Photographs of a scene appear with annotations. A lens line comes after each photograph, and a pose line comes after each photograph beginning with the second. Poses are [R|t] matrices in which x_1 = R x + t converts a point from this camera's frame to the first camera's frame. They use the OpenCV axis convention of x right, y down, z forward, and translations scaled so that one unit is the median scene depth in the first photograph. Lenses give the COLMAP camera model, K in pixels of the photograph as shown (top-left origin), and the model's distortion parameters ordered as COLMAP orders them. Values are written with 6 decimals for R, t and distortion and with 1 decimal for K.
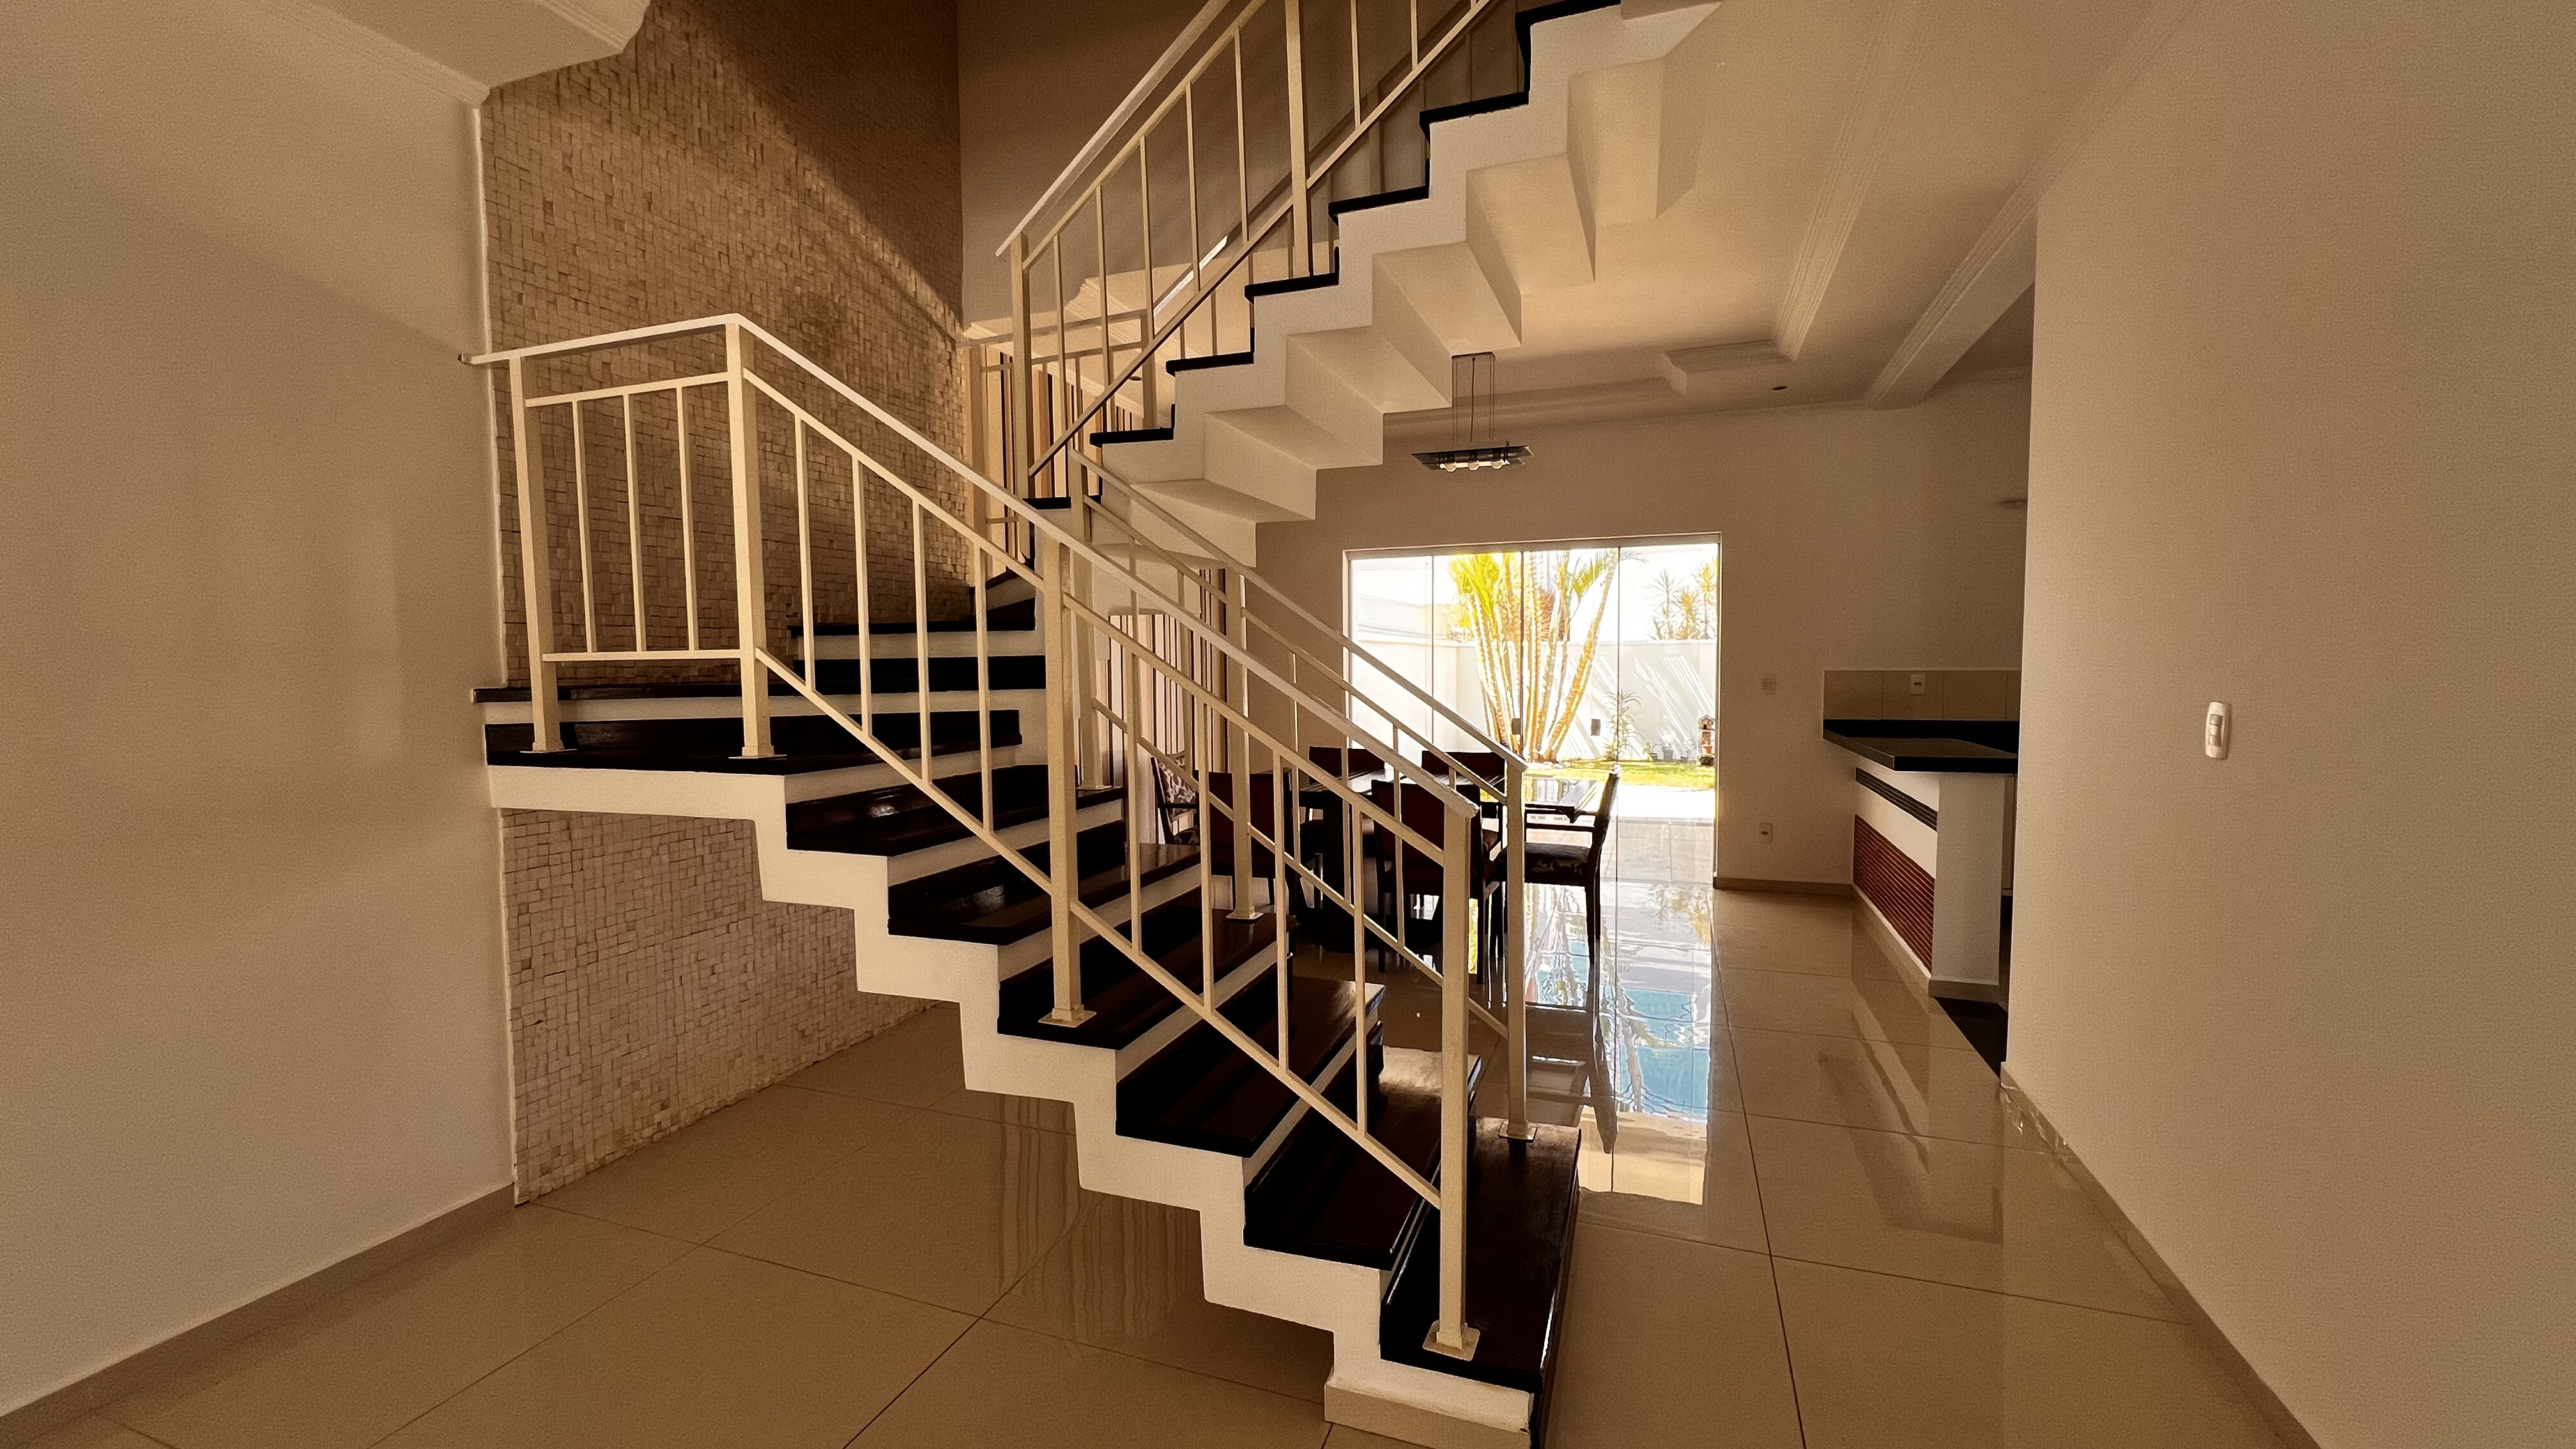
lens RADIAL K [[1028.8, 0, 1301.1], [0, 1028.8, 730.8], [0, 0, 1]] dist [-0.005531, 0.000790]
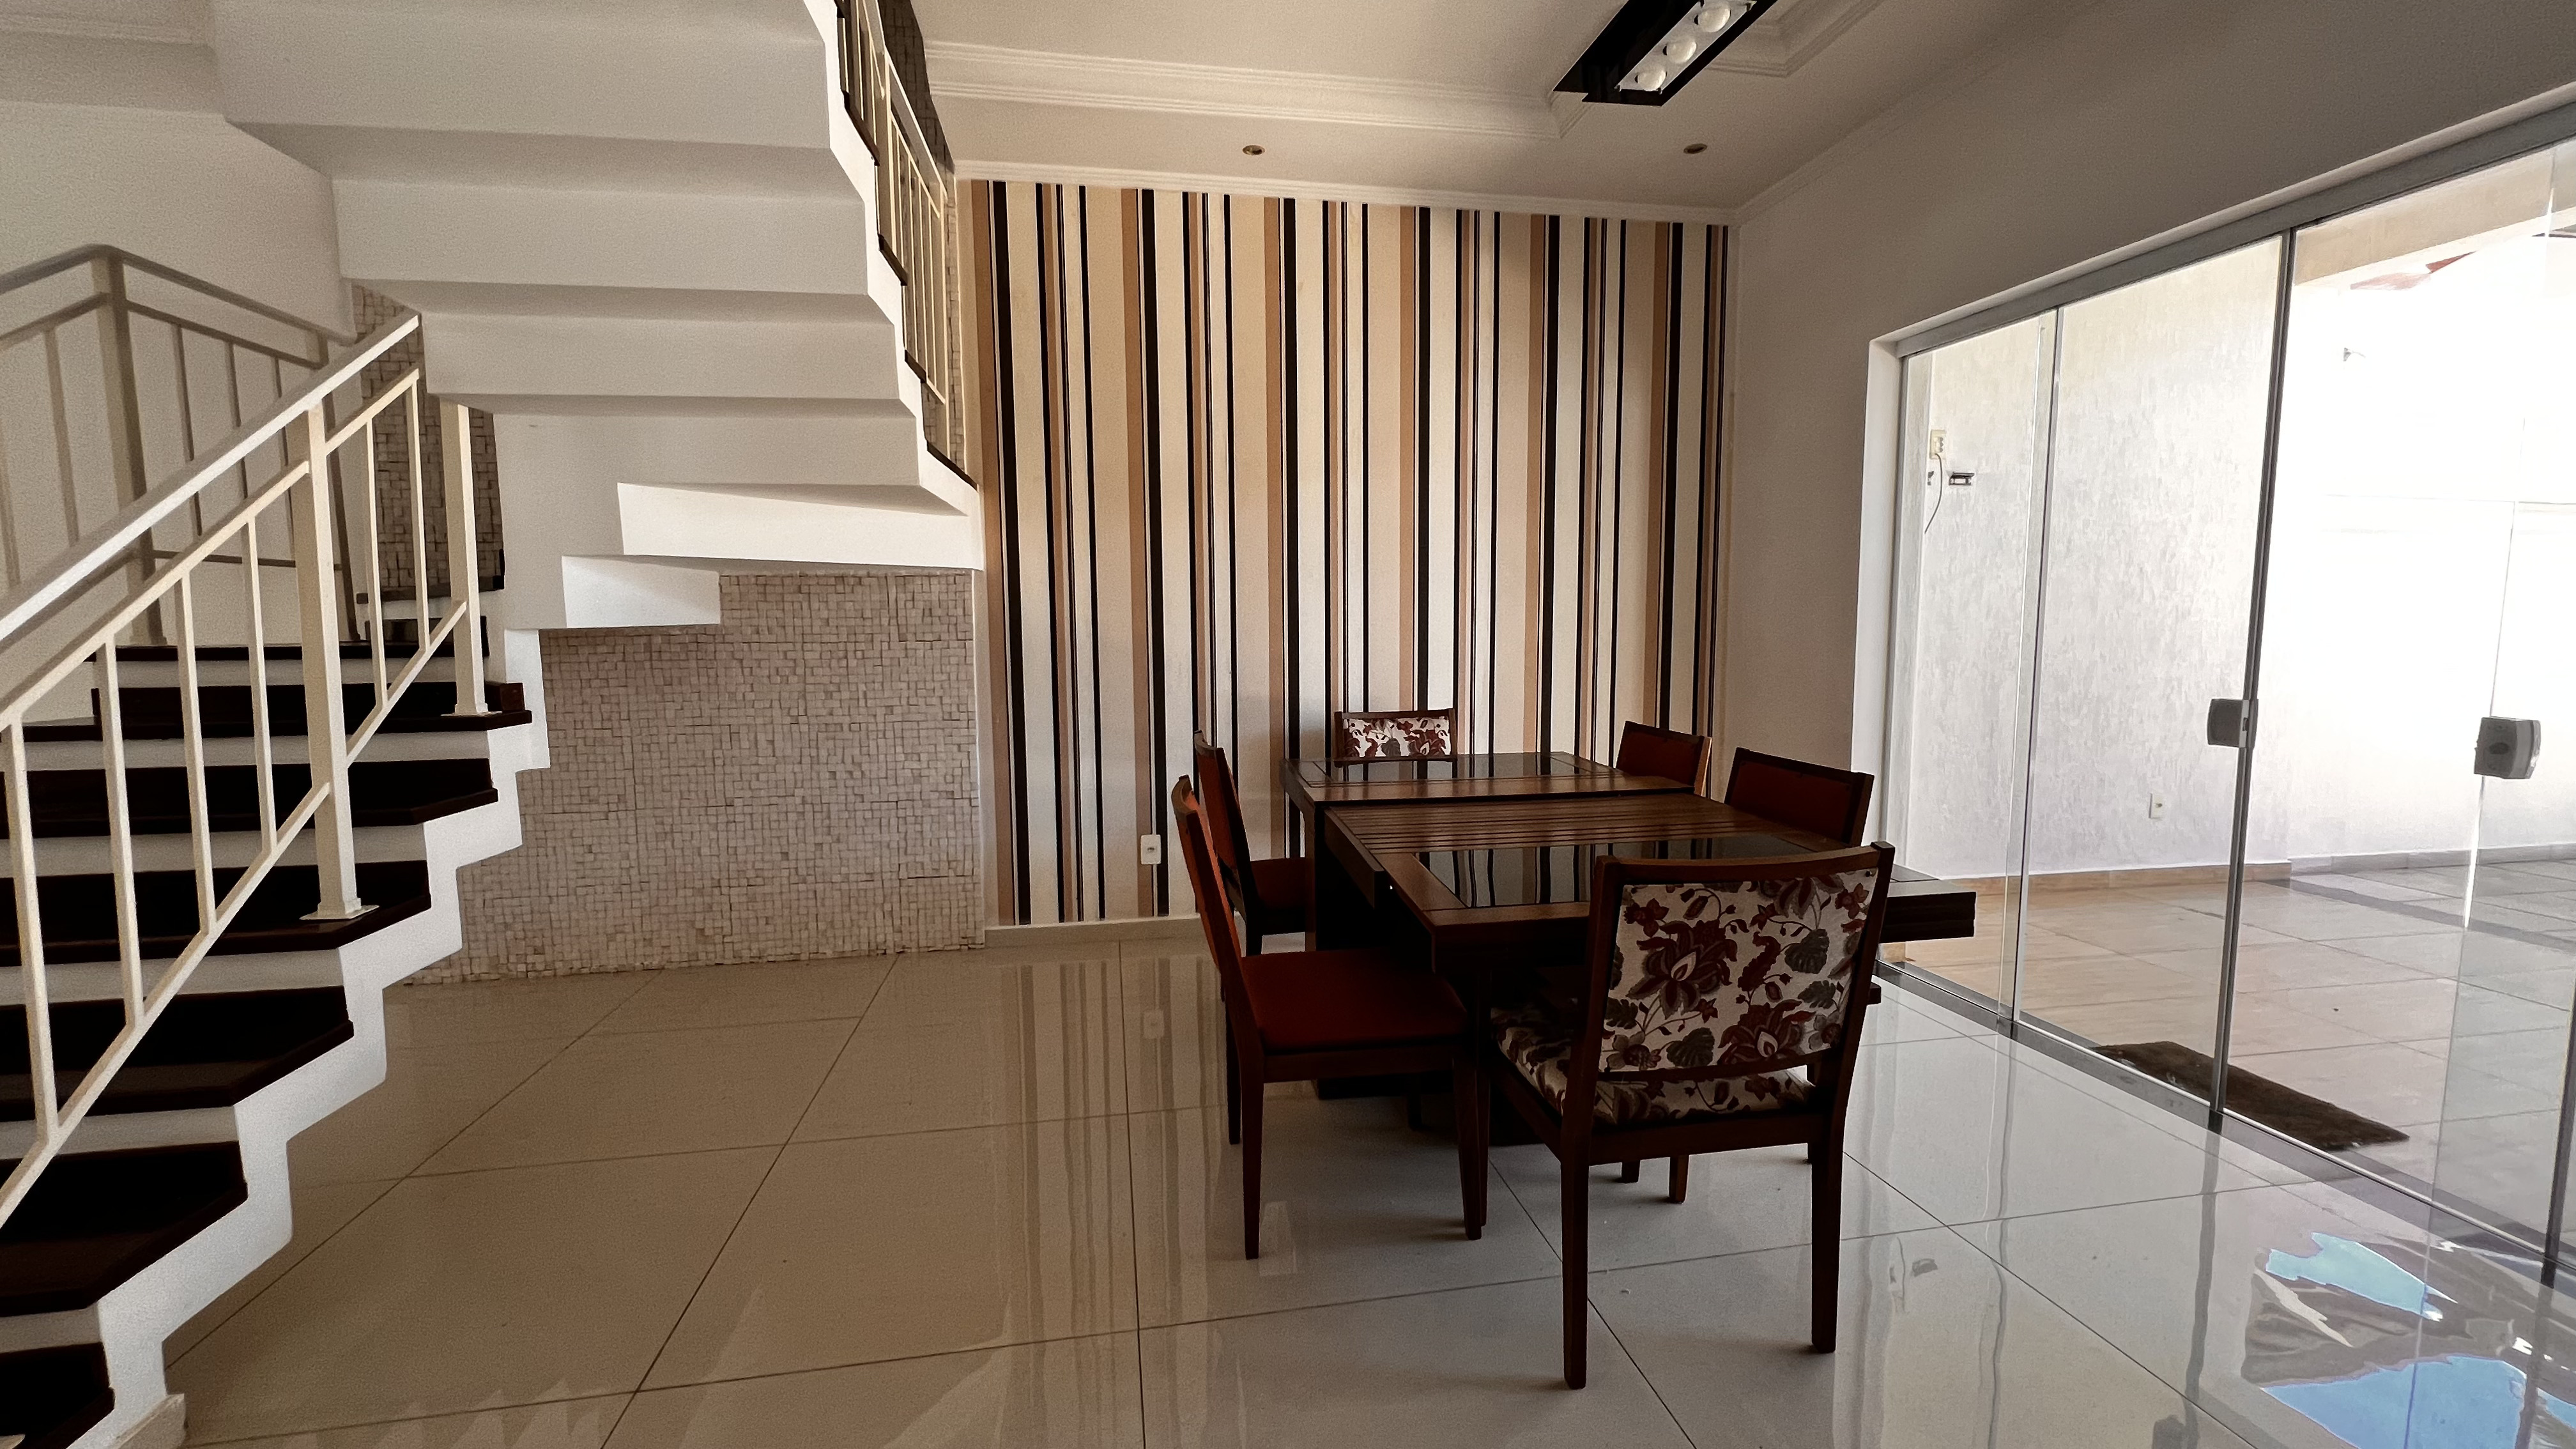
lens RADIAL K [[1028.8, 0, 1299.5], [0, 1028.8, 715.4], [0, 0, 1]] dist [-0.005531, 0.000790]
pose [[0.490628, 0.090434, -0.866664, 0.469378], [-0.053110, 0.995854, 0.073848, -0.022706], [0.869749, 0.009796, 0.493397, 0.682886]]
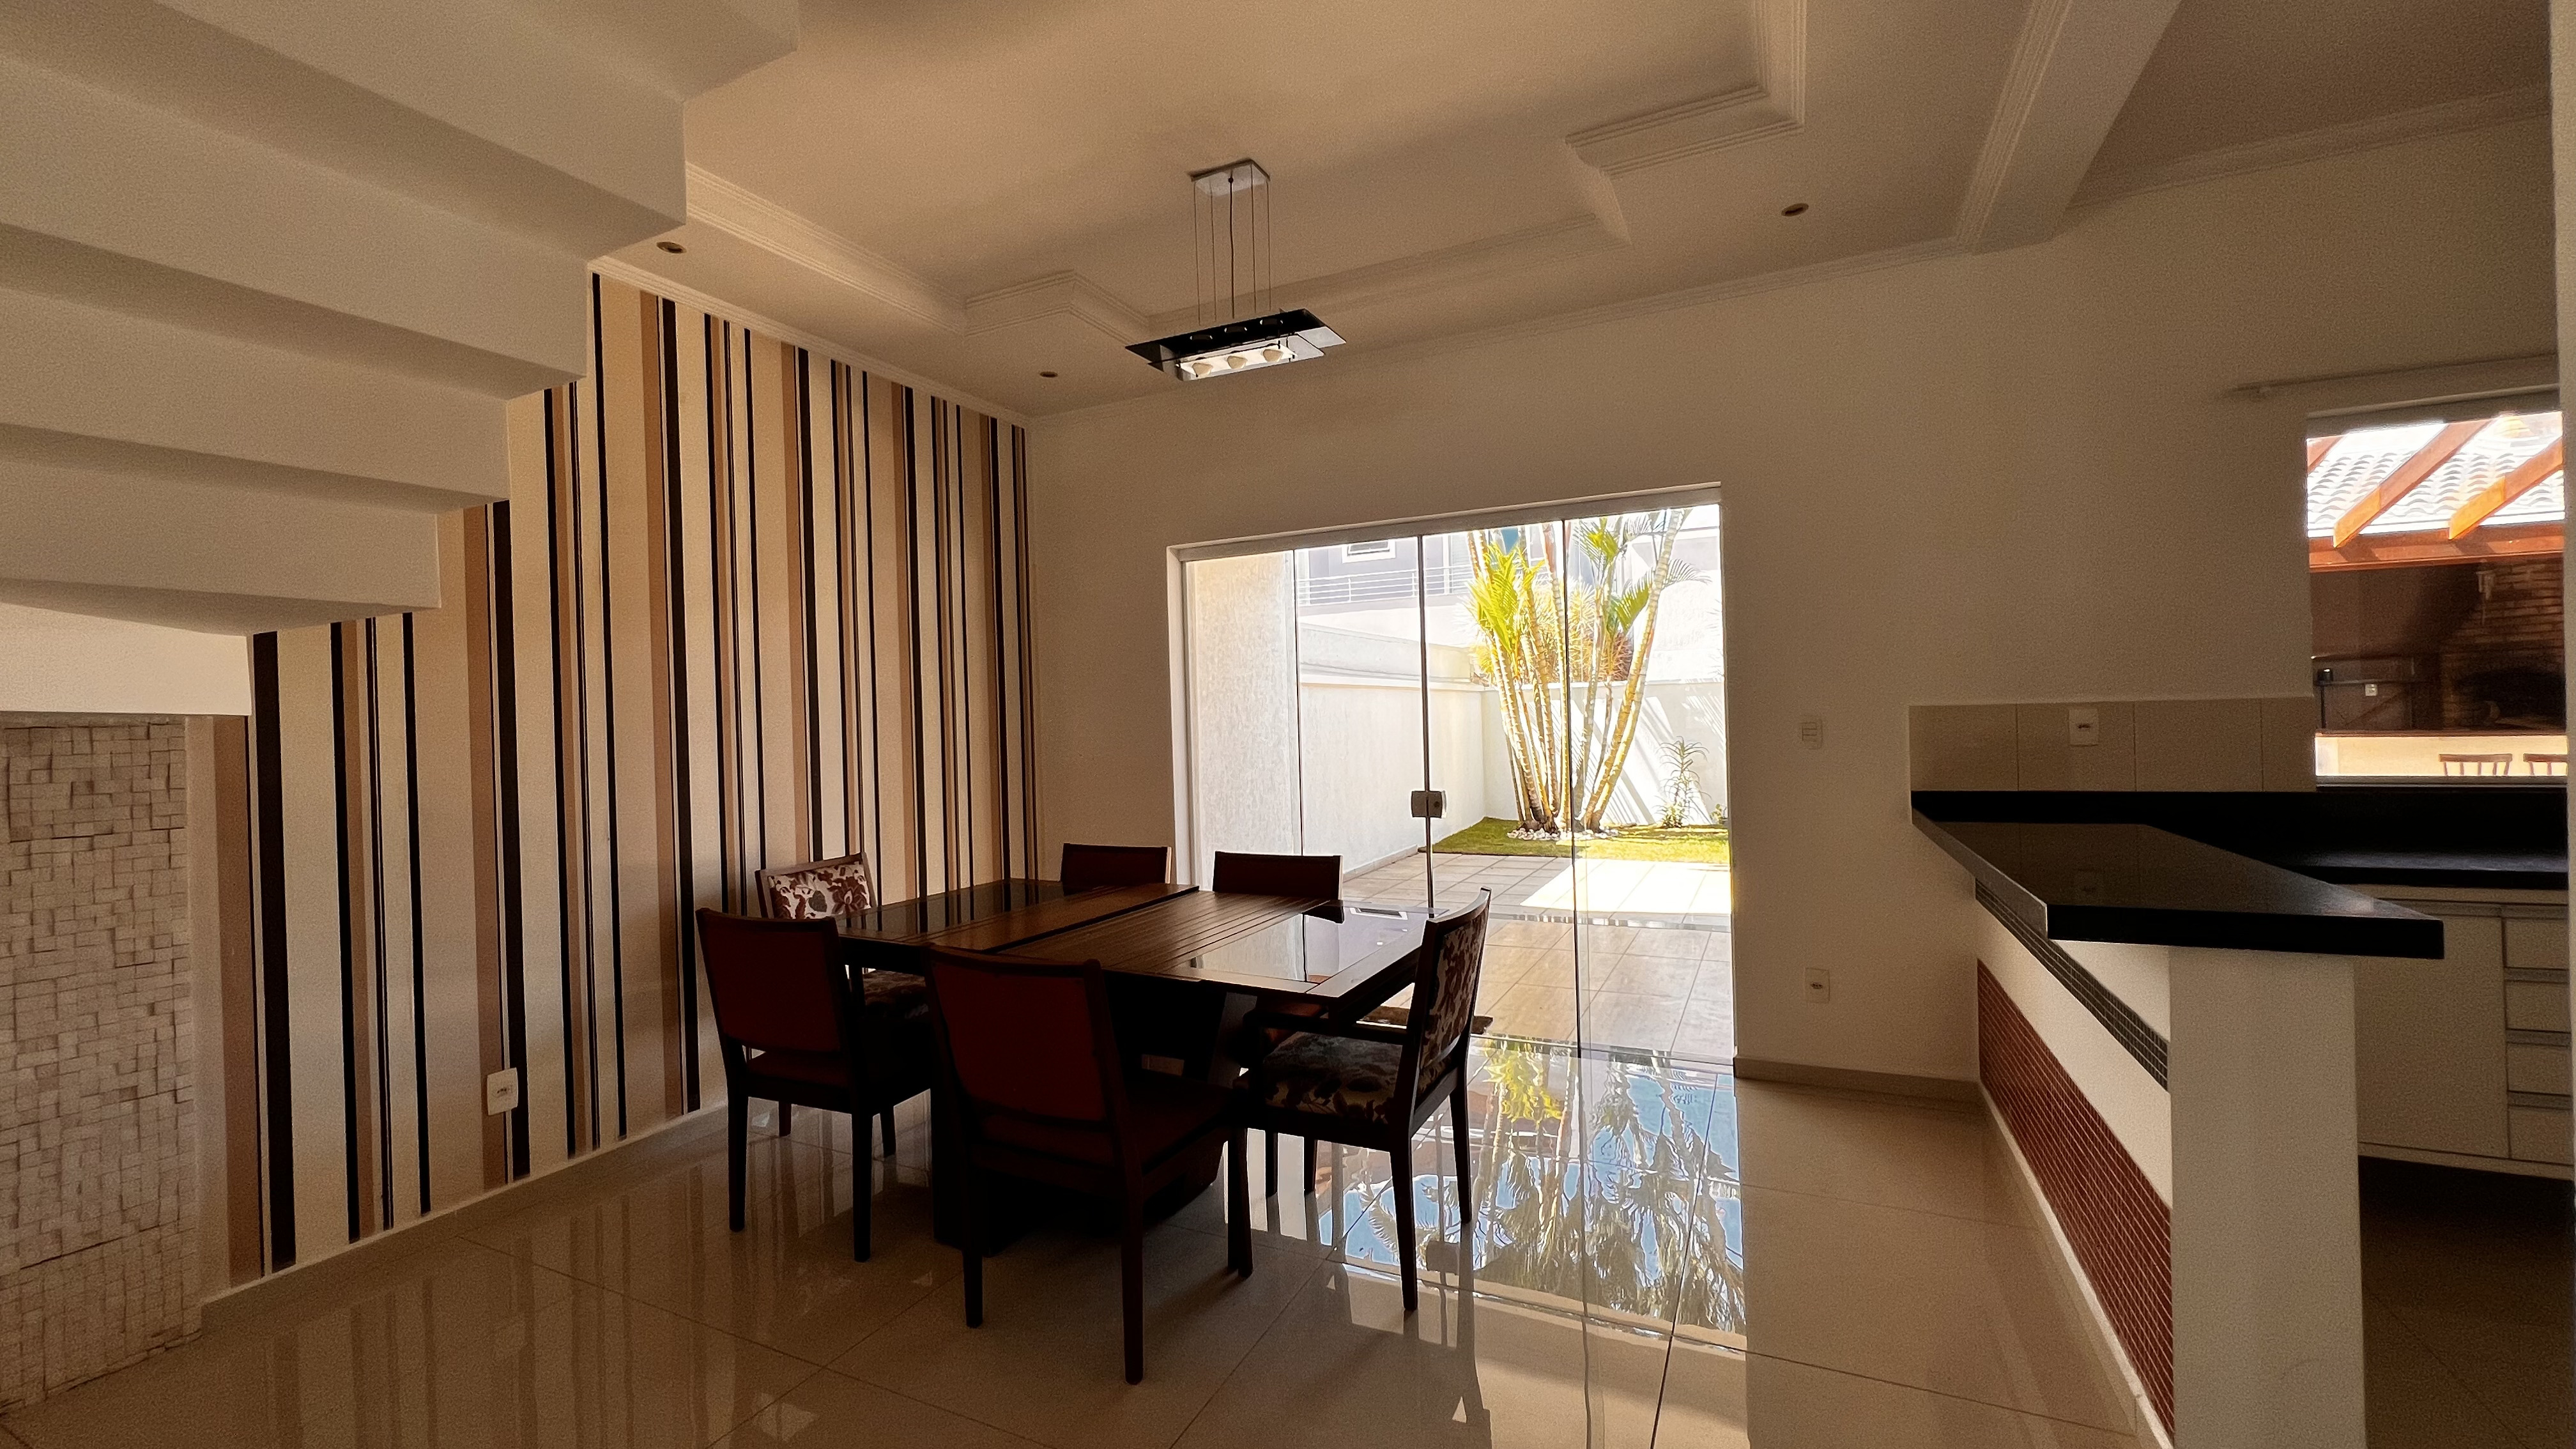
lens RADIAL K [[1028.8, 0, 1294.5], [0, 1028.8, 726.6], [0, 0, 1]] dist [-0.005531, 0.000790]
pose [[0.994383, -0.019460, -0.104038, 0.258064], [0.013616, 0.998305, -0.056587, -0.022378], [0.104963, 0.054853, 0.992962, 0.446821]]
